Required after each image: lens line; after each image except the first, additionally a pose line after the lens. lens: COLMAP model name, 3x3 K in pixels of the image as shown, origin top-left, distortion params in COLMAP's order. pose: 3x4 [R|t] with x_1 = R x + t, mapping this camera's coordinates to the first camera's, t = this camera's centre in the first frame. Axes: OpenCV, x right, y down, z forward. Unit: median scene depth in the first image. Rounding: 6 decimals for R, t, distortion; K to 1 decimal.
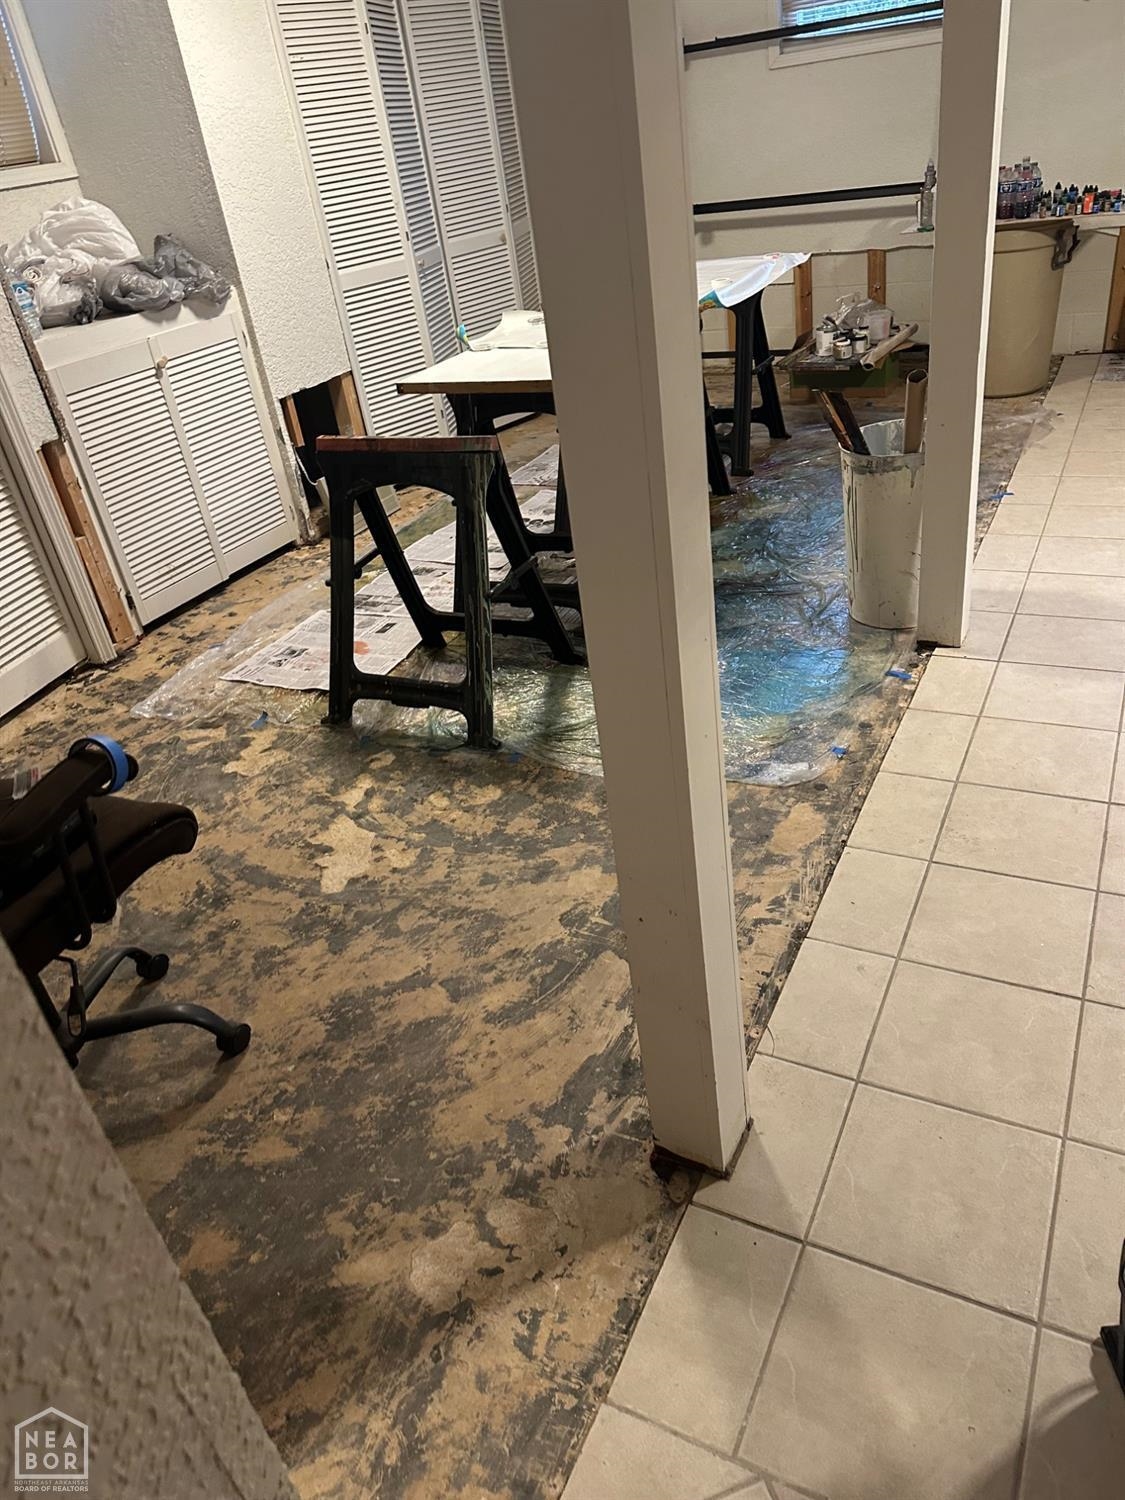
lens RADIAL K [[1039.2, 0, 597.5], [0, 1039.2, 756.9], [0, 0, 1]] dist [0.076832, -0.086067]
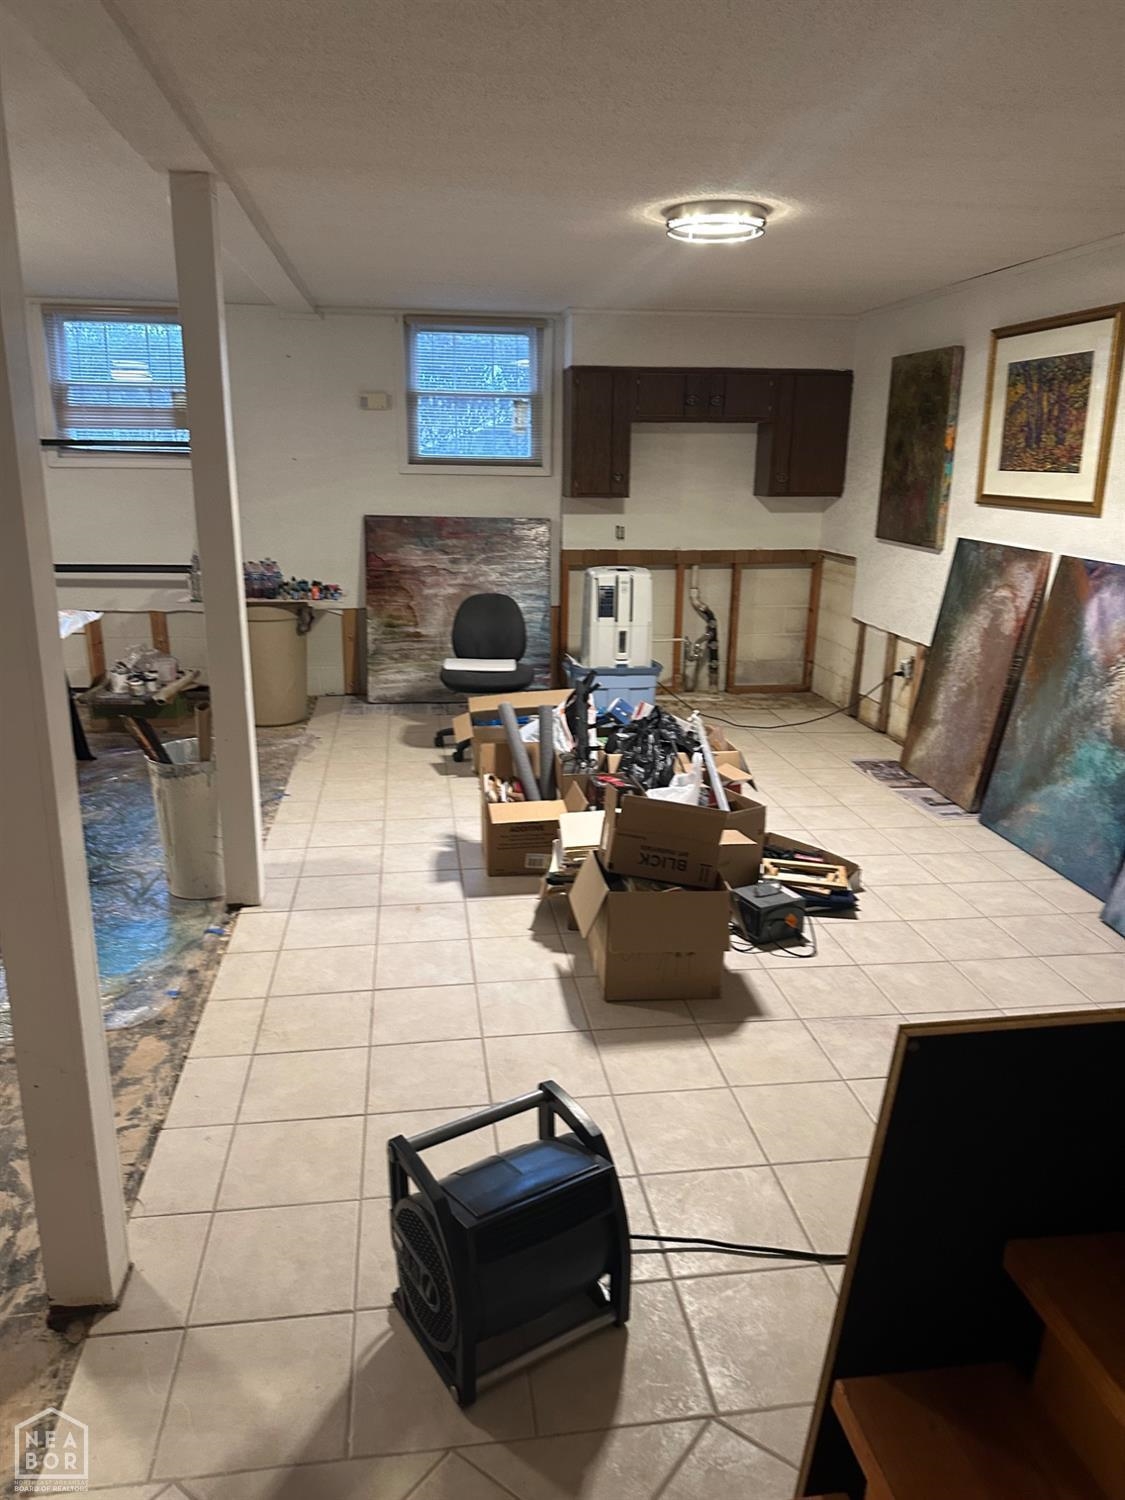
lens RADIAL K [[1036.4, 0, 562.3], [0, 1036.4, 750.4], [0, 0, 1]] dist [0.001576, -0.013909]
pose [[0.819888, -0.020311, 0.572163, -0.076812], [0.194121, 0.950034, -0.244443, 0.100764], [-0.538610, 0.311484, 0.782865, -0.263184]]
